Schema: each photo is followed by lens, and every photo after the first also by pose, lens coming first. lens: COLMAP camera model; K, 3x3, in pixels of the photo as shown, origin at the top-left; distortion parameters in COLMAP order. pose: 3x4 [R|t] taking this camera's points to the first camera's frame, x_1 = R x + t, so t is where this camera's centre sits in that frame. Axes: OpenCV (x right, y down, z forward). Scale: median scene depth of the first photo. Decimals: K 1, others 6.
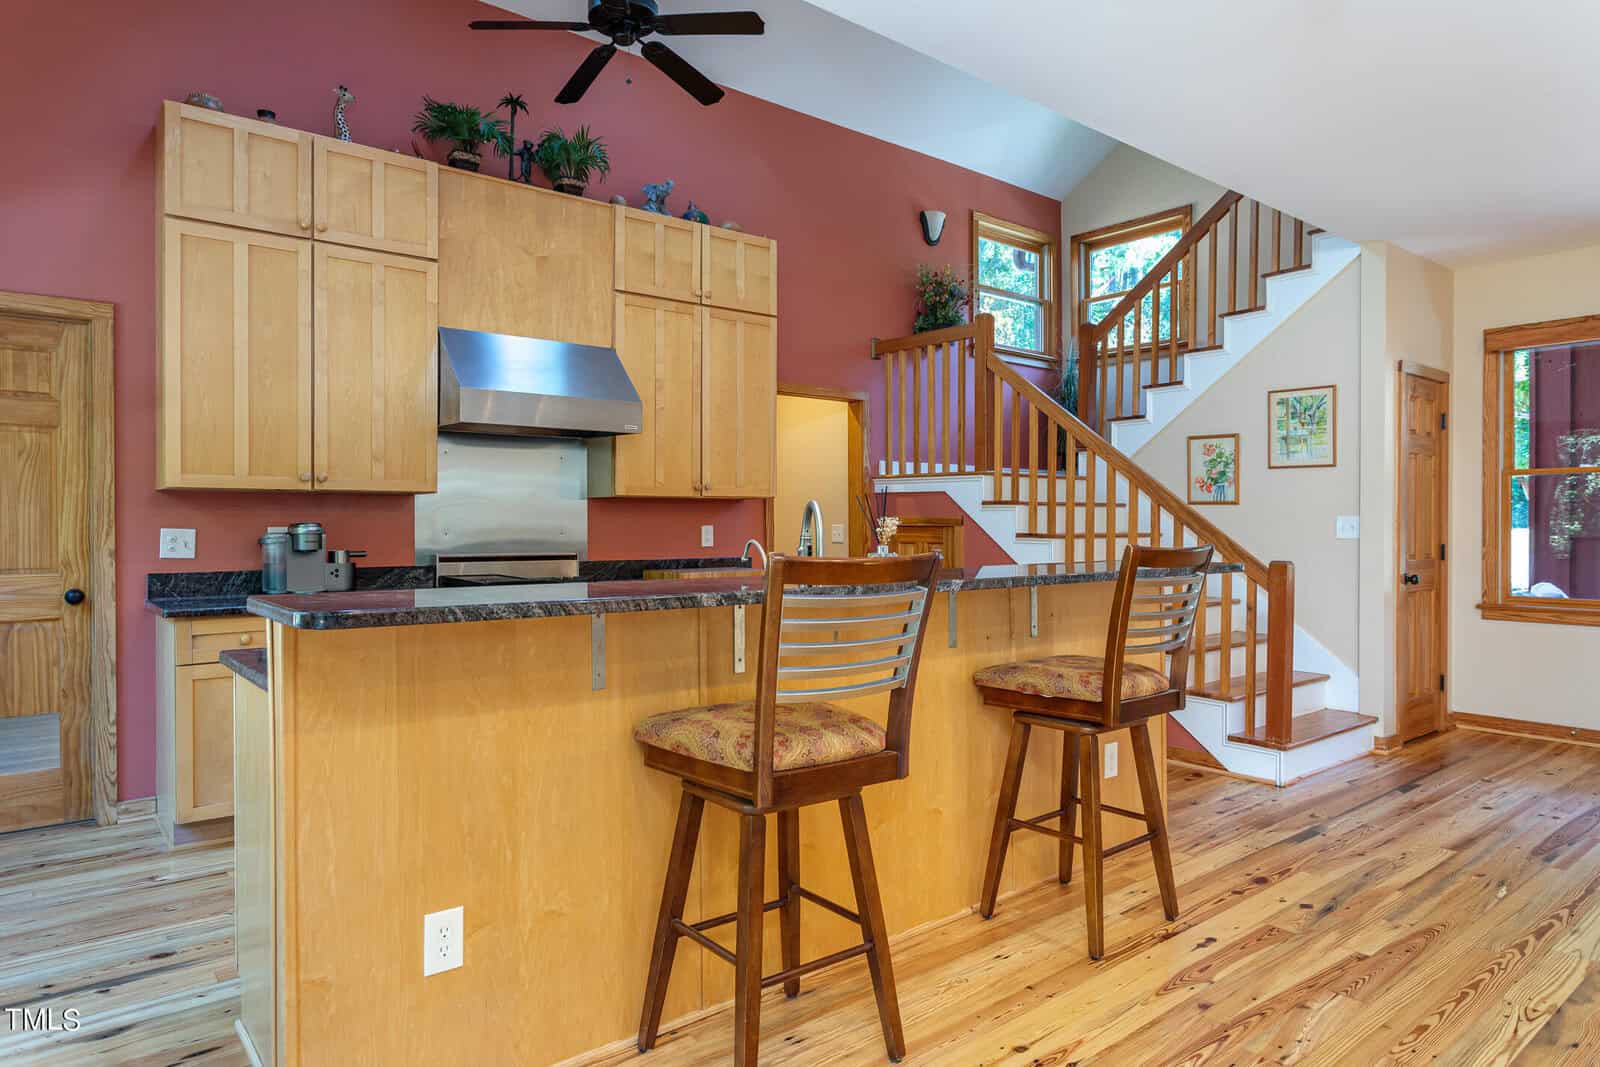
lens RADIAL K [[960.3, 0, 798.6], [0, 960.3, 531.3], [0, 0, 1]] dist [-0.000922, -0.000872]
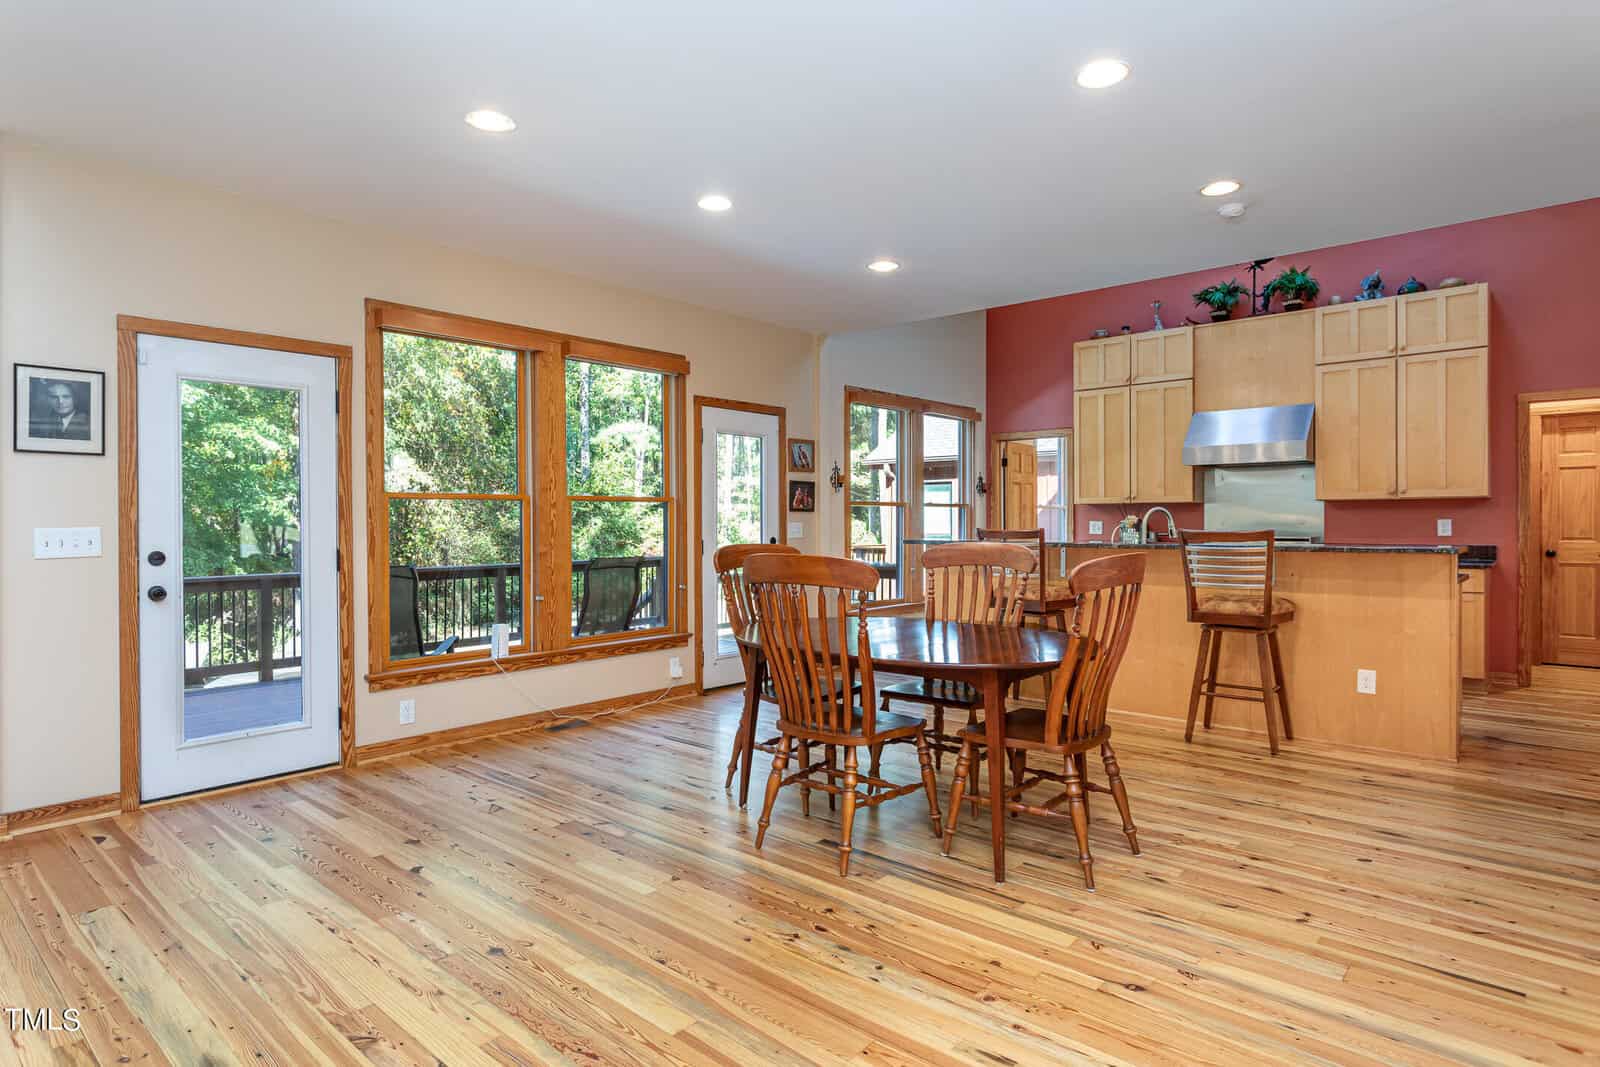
lens RADIAL K [[874.5, 0, 792.5], [0, 874.5, 529.2], [0, 0, 1]] dist [0.005486, 0.000398]
pose [[0.163124, 0.005856, -0.986588, 1.050409], [-0.007528, 0.999961, 0.004690, 0.009225], [0.986577, 0.006662, 0.163162, -0.042191]]
